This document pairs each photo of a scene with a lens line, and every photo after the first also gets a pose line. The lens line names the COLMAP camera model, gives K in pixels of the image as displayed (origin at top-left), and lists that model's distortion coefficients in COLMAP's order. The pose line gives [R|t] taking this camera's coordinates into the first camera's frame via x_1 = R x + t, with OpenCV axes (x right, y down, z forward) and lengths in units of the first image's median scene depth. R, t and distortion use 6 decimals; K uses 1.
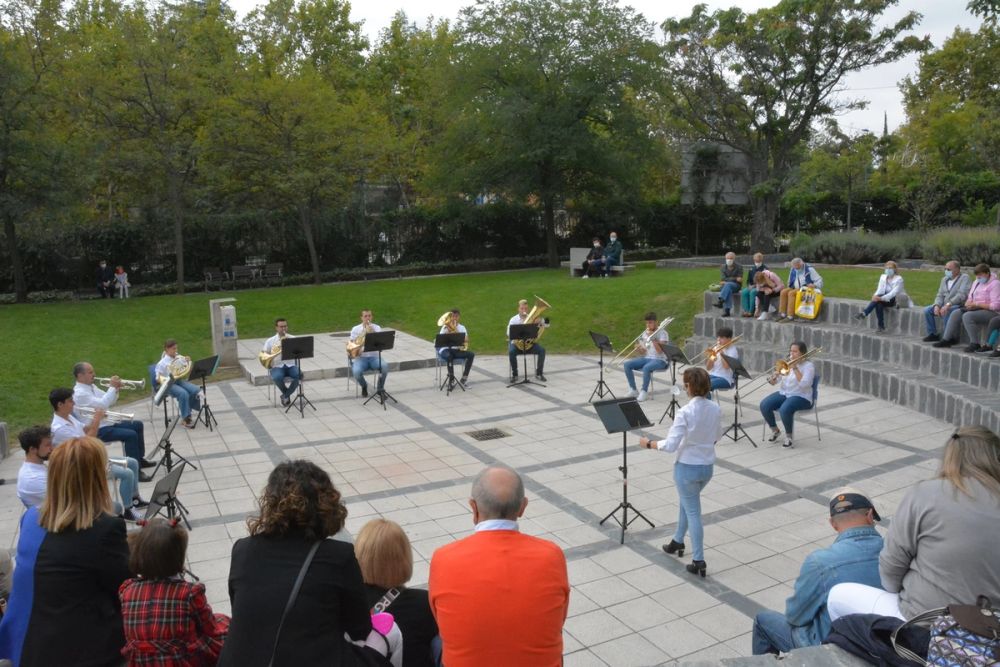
lens RADIAL K [[806.7, 0, 501.5], [0, 806.7, 335.5], [0, 0, 1]] dist [-0.141098, 0.117112]
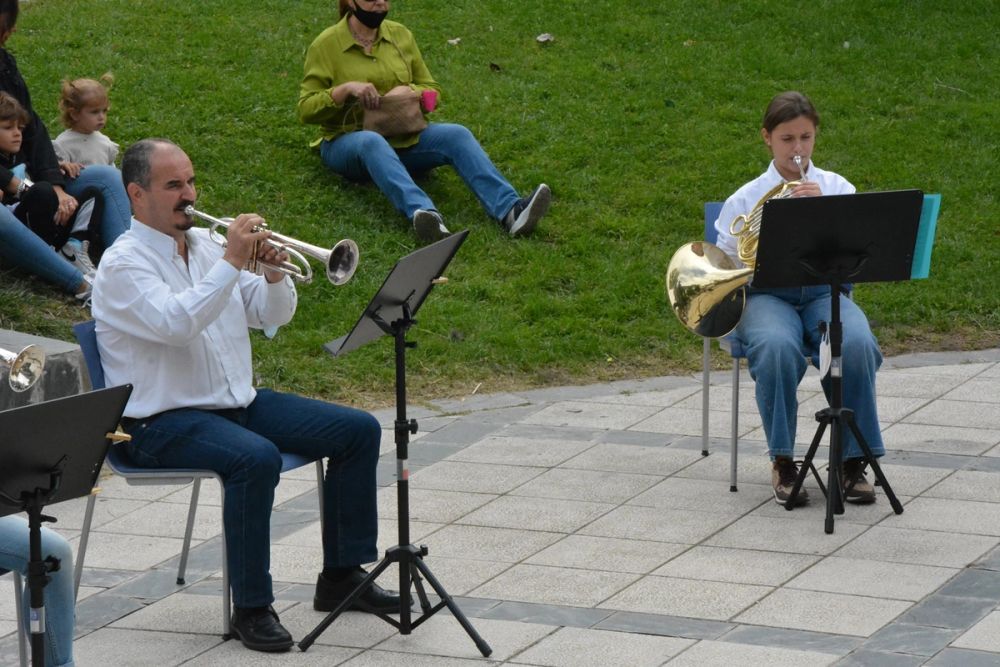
lens RADIAL K [[4515.3, 0, 497.8], [0, 4515.3, 349.1], [0, 0, 1]] dist [1.645911, 0.000000]
pose [[0.617369, 0.140659, -0.773997, 0.632682], [-0.099749, 0.989941, 0.100339, -0.053426], [0.780324, 0.015259, 0.625189, 0.169154]]
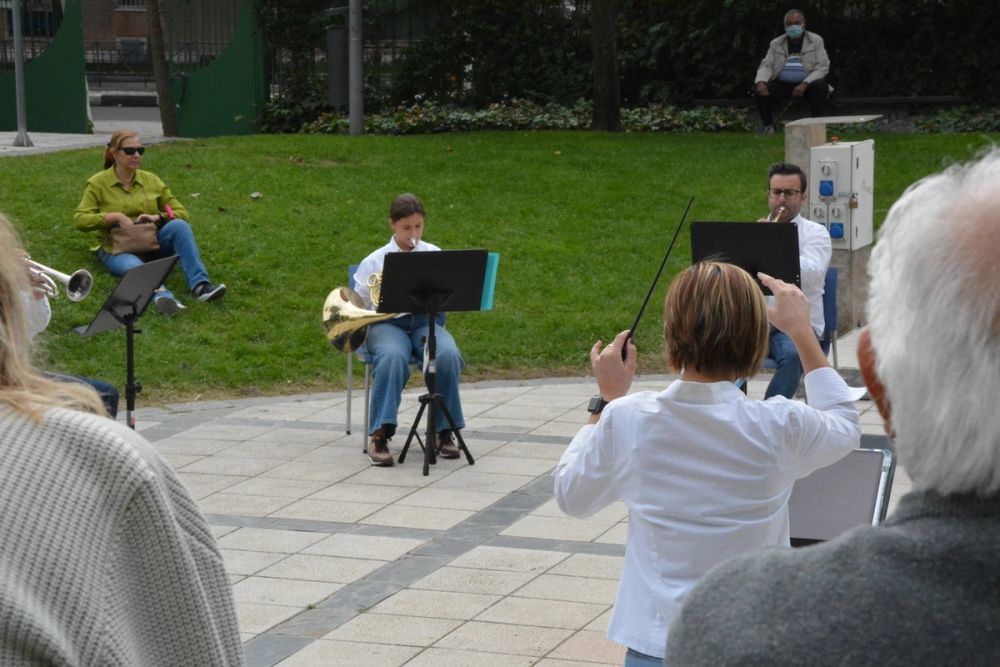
lens RADIAL K [[2817.4, 0, 501.2], [0, 2817.4, 340.0], [0, 0, 1]] dist [0.856921, 0.000000]
pose [[0.679488, 0.104782, -0.726165, 0.585126], [-0.114671, 0.992753, 0.035949, 0.023003], [0.724670, 0.058843, 0.686579, 0.251412]]
